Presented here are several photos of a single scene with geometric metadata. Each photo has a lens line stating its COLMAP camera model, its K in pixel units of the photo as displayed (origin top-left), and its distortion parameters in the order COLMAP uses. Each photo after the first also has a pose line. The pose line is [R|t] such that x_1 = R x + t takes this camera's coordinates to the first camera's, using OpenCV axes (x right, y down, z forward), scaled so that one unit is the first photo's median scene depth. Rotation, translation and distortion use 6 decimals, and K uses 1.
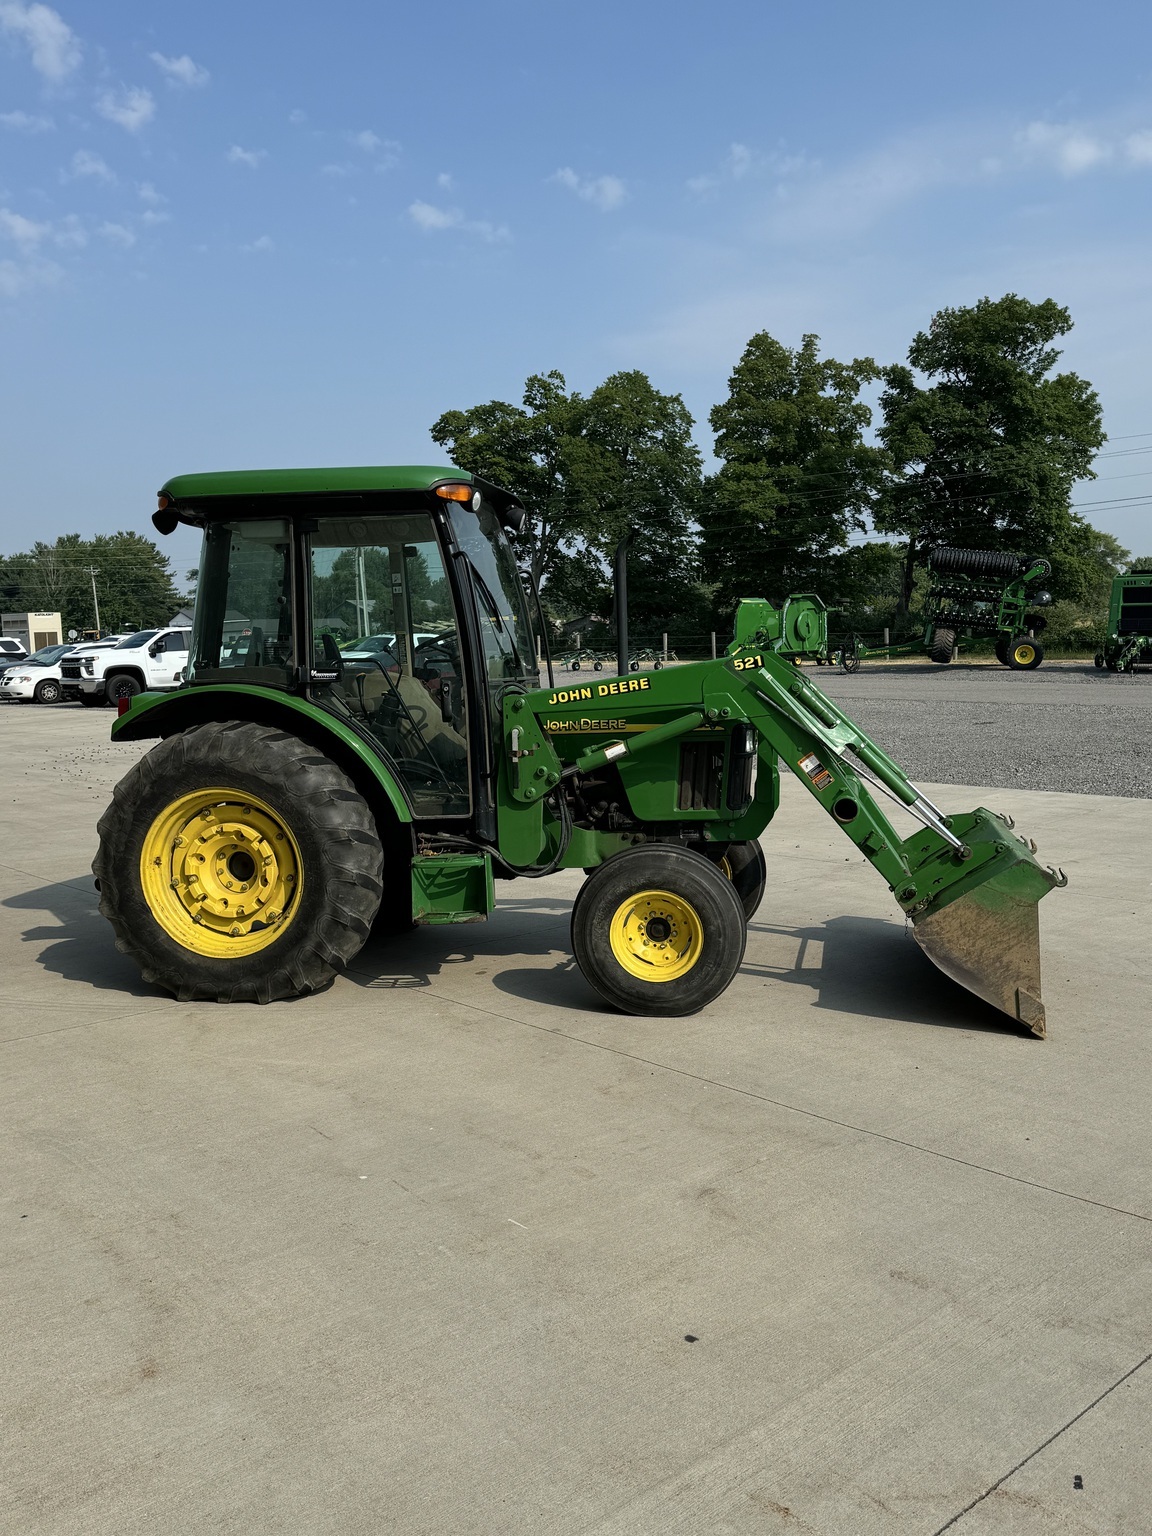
lens RADIAL K [[1348.7, 0, 576.0], [0, 1348.7, 768.0], [0, 0, 1]] dist [0.109165, -0.006929]
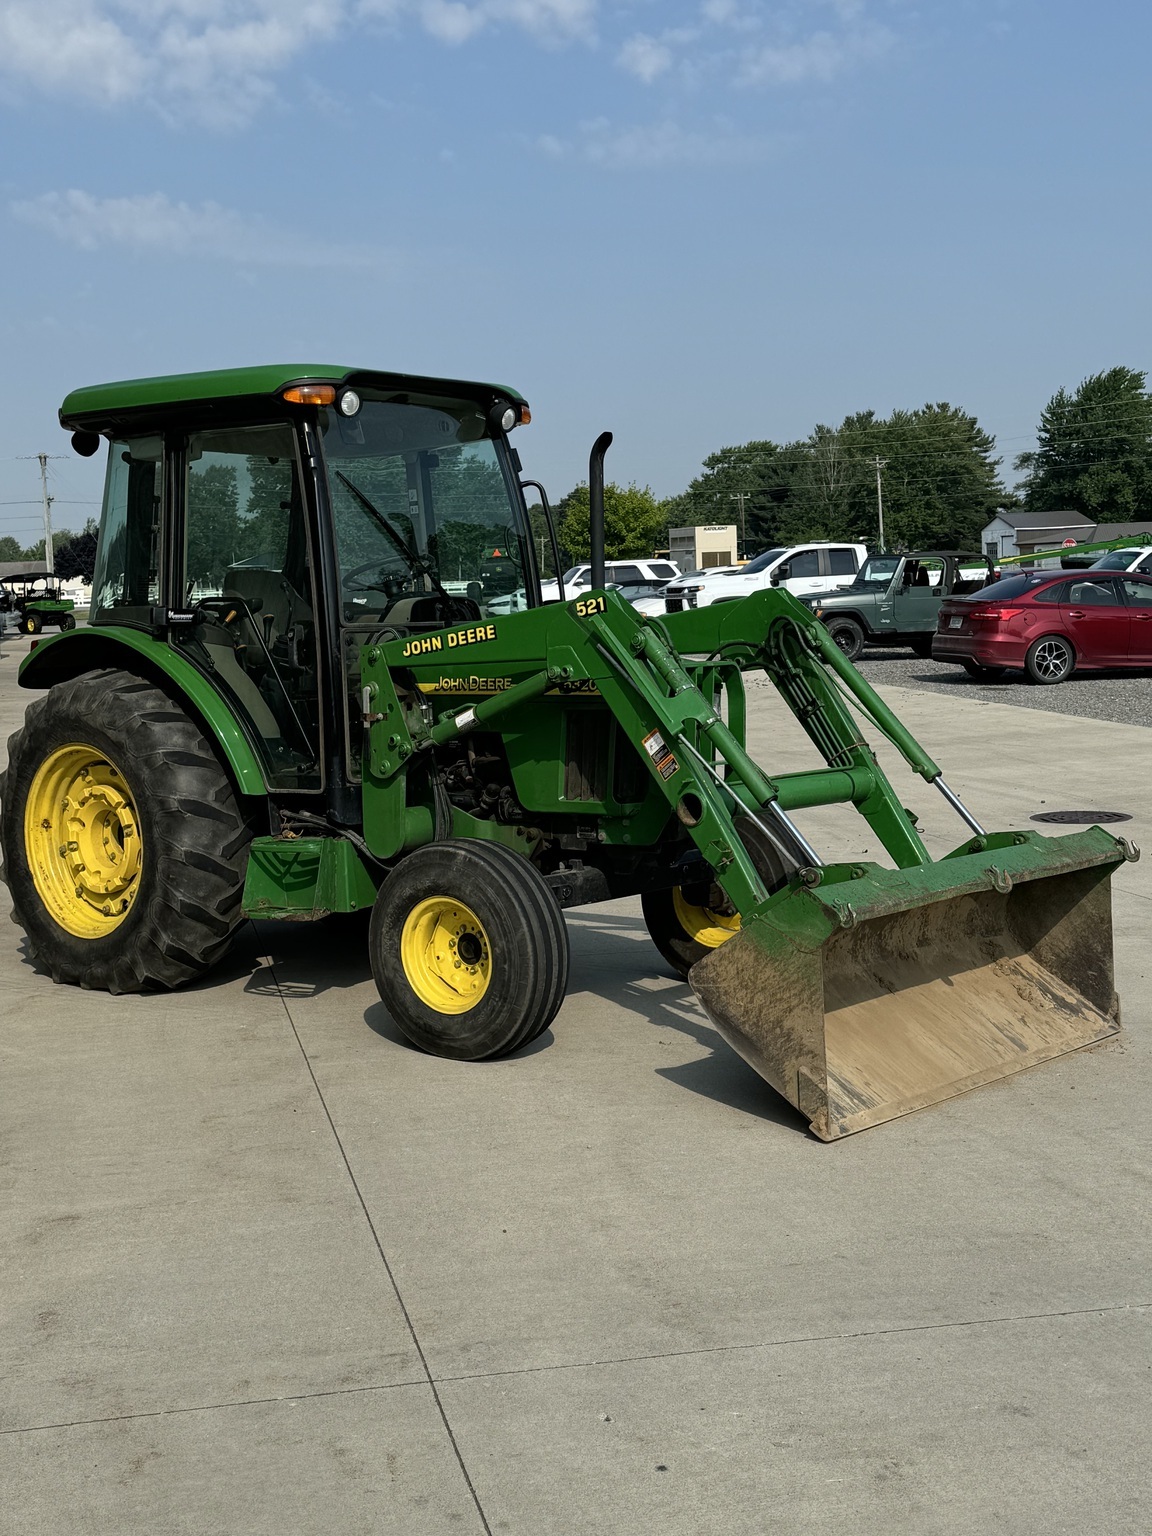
lens RADIAL K [[2039.1, 0, 576.0], [0, 2039.1, 768.0], [0, 0, 1]] dist [0.102690, 0.018378]
pose [[0.863237, 0.047097, -0.502597, 0.672422], [-0.042193, 0.998886, 0.021135, -0.011334], [0.503032, 0.002962, 0.864262, 0.014516]]
